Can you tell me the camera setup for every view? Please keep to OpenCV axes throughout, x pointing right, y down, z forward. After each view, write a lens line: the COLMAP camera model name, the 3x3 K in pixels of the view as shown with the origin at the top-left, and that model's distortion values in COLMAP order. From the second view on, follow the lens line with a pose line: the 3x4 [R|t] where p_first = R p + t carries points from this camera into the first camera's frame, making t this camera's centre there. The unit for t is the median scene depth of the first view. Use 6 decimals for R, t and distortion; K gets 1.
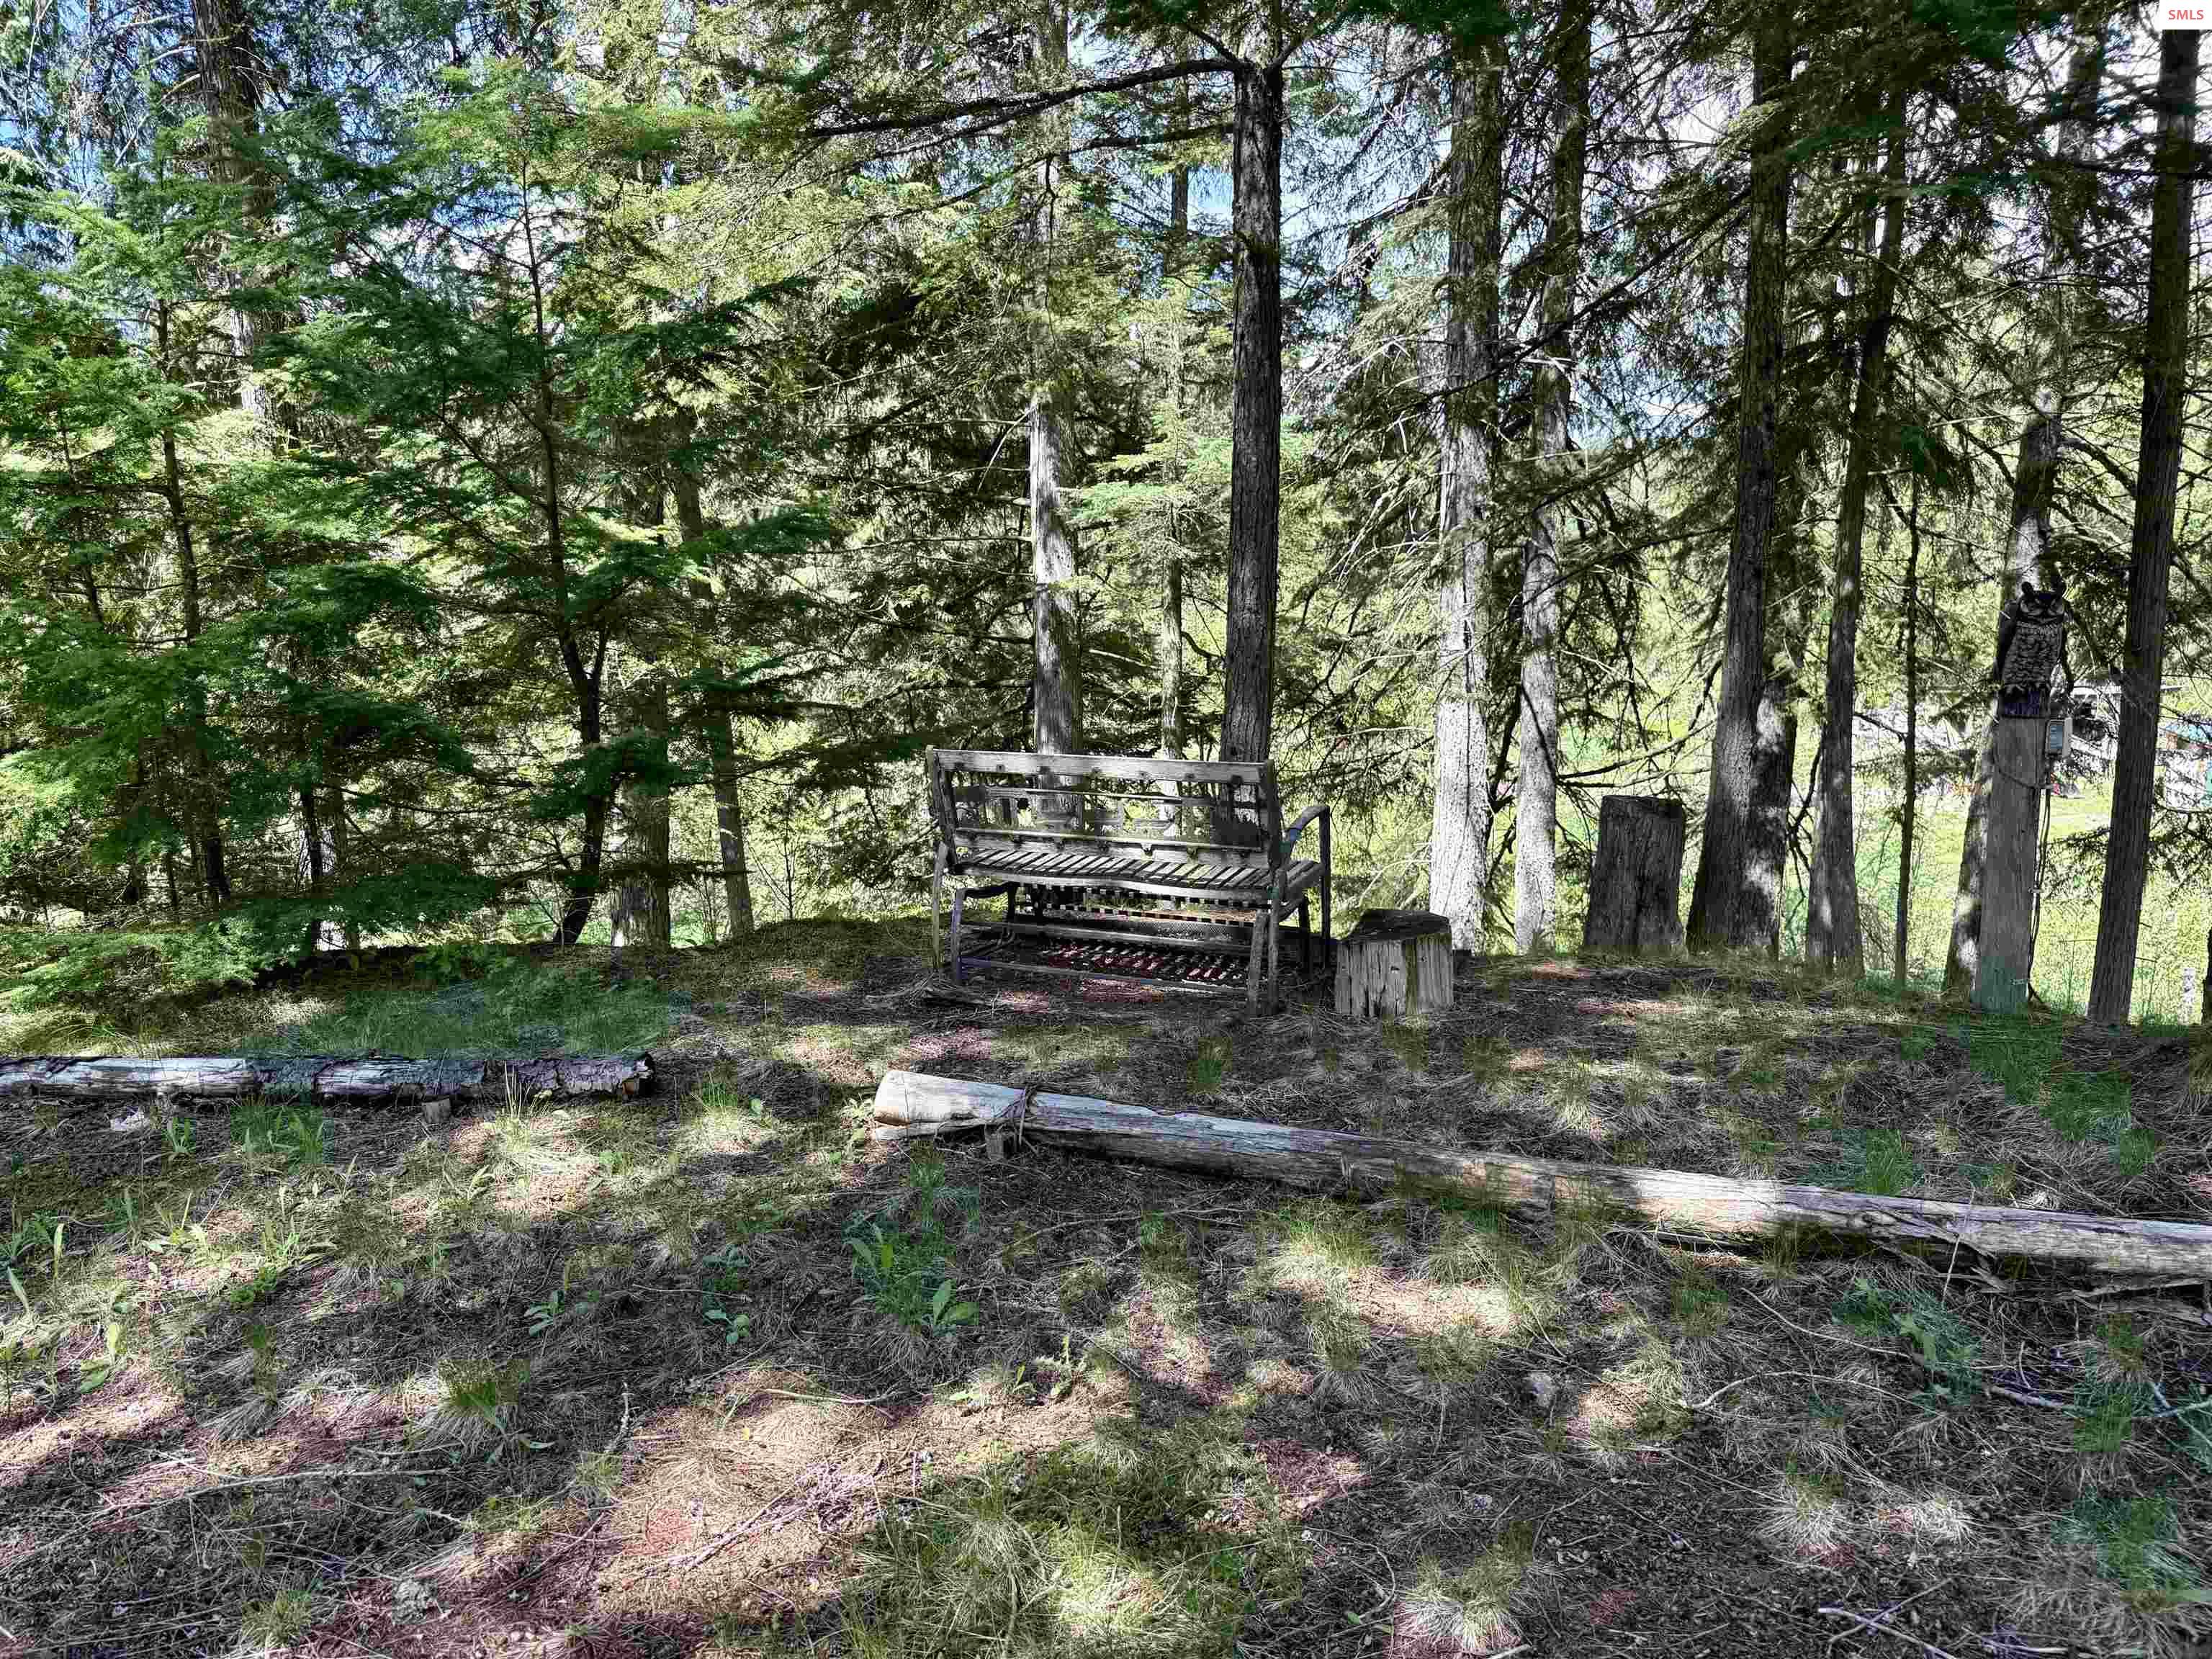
lens RADIAL K [[1668.9, 0, 1102.7], [0, 1668.9, 819.1], [0, 0, 1]] dist [0.044107, -0.077395]
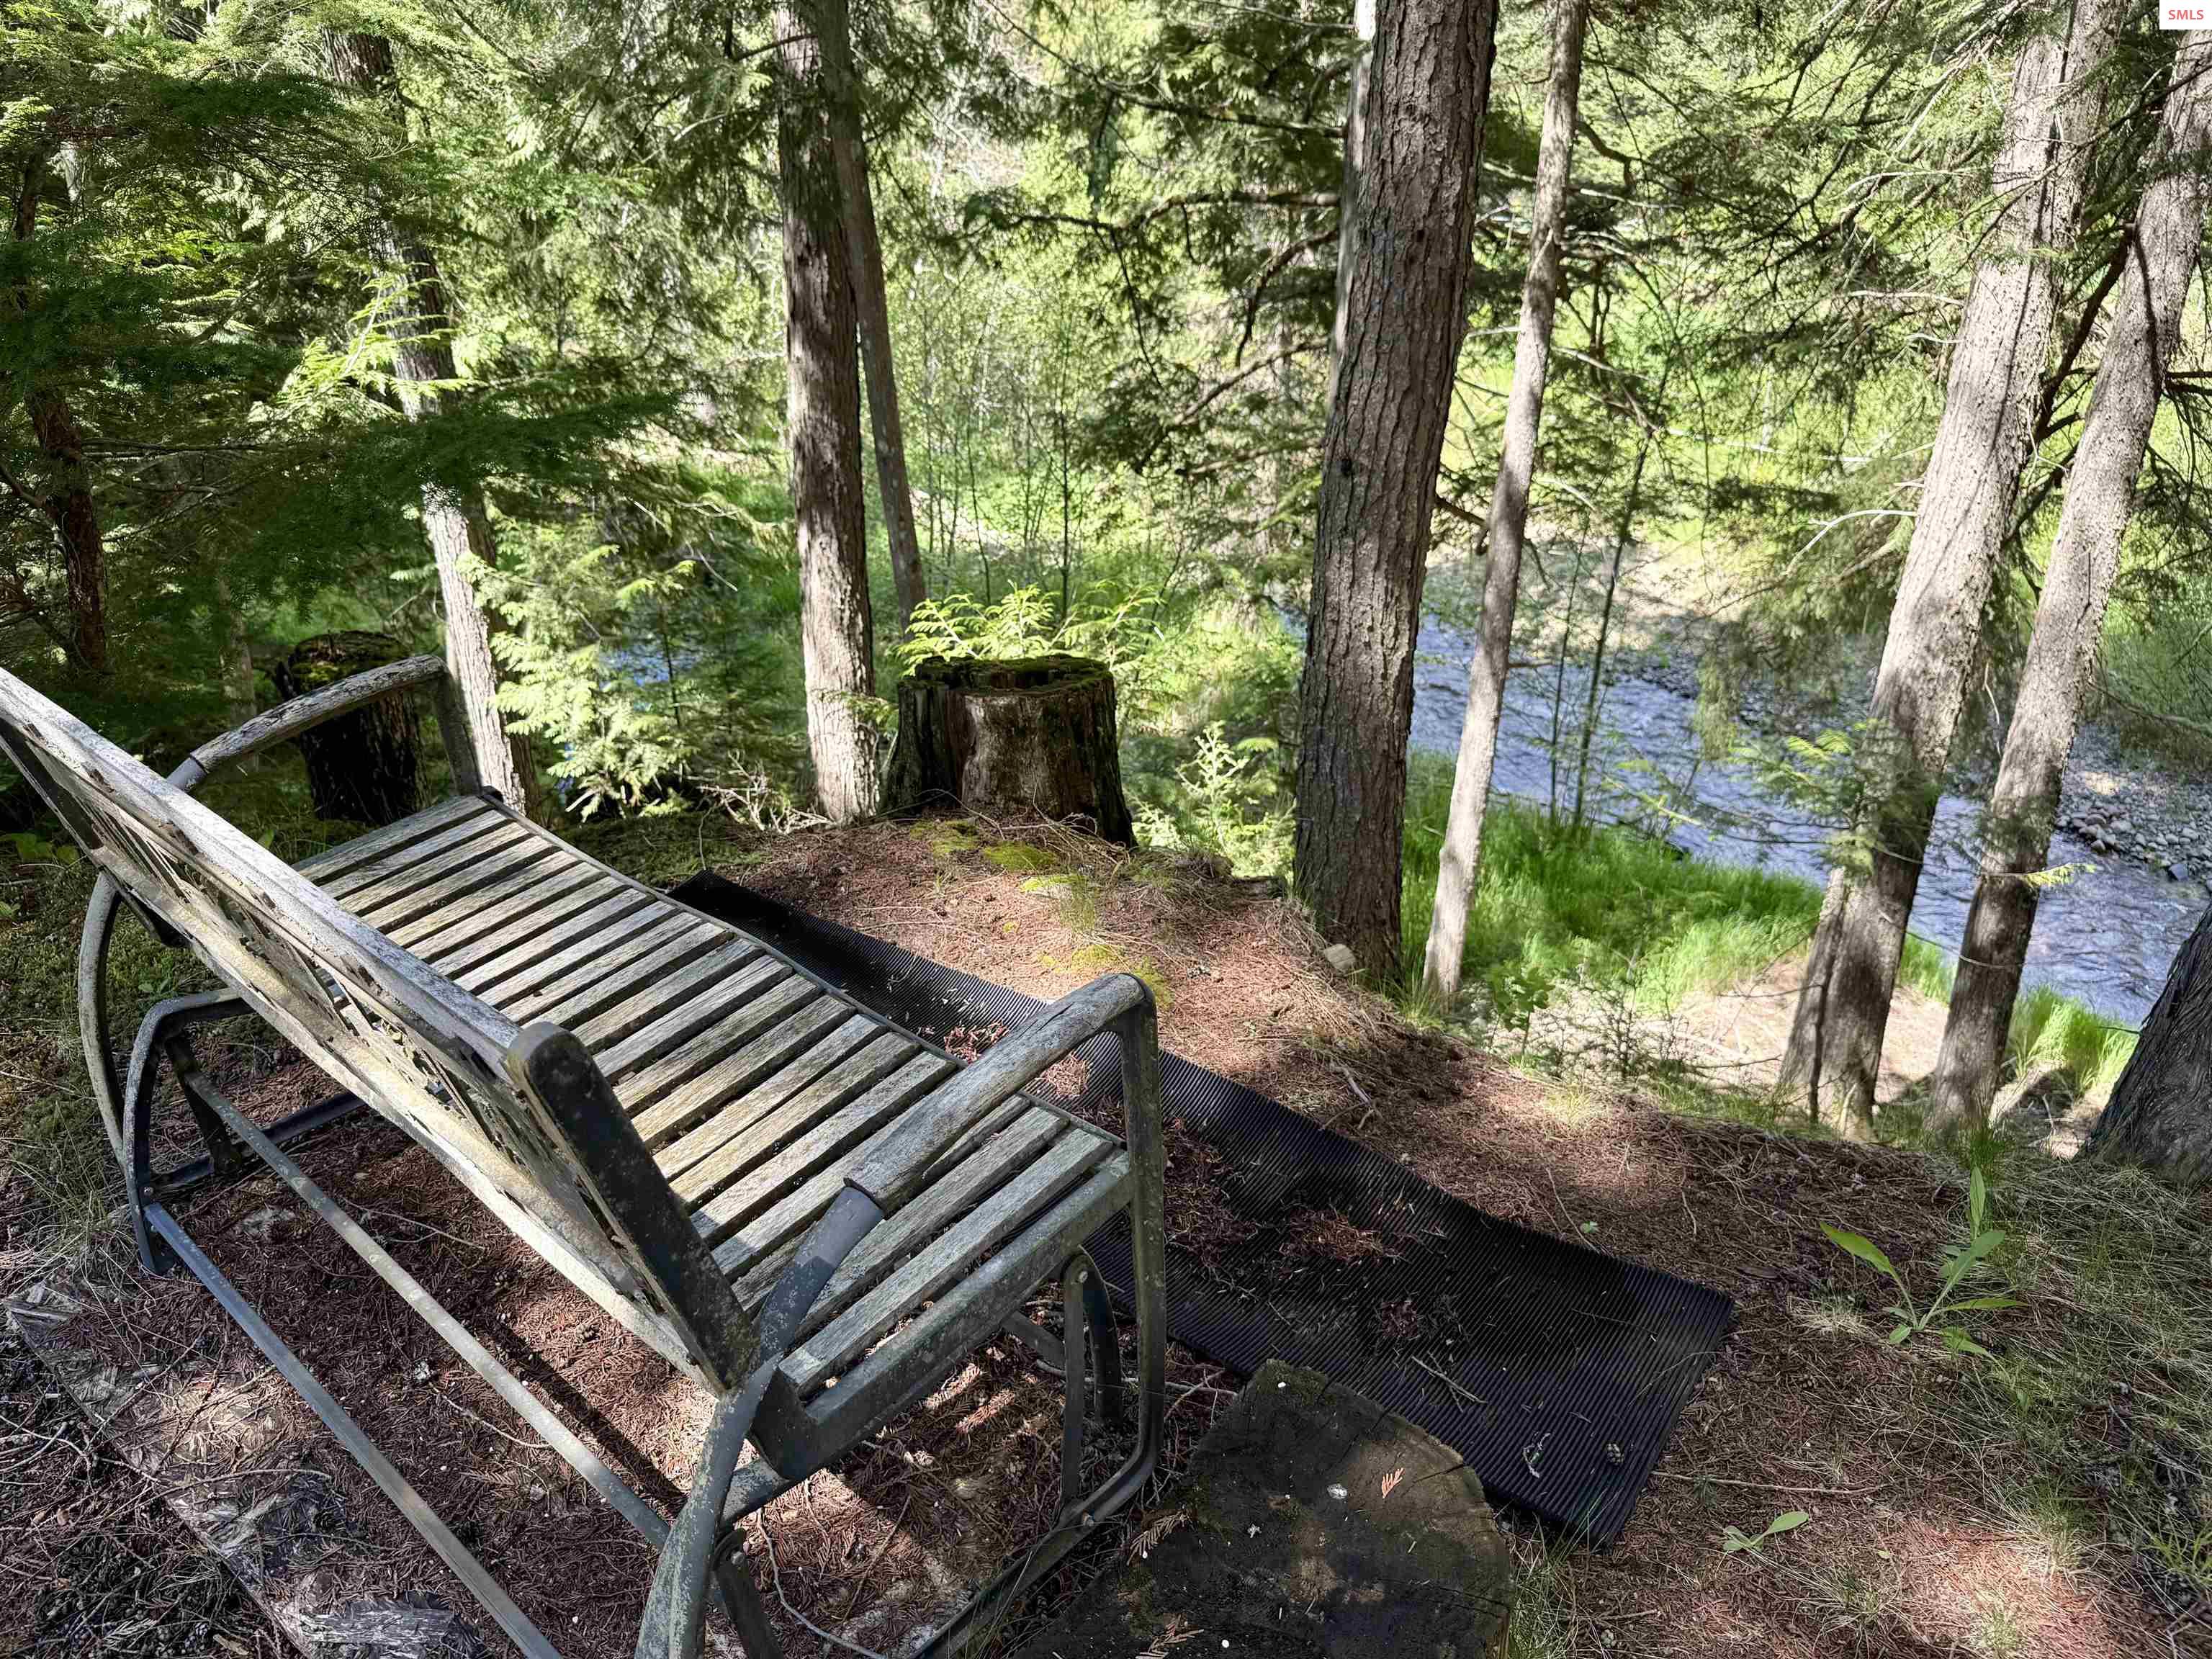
lens RADIAL K [[1544.0, 0, 1106.0], [0, 1544.0, 829.5], [0, 0, 1]] dist [0.001782, -0.033560]
pose [[0.952711, 0.131851, -0.273784, 0.073847], [-0.033841, 0.941396, 0.335602, -0.047529], [0.301989, -0.310467, 0.901340, 0.315749]]
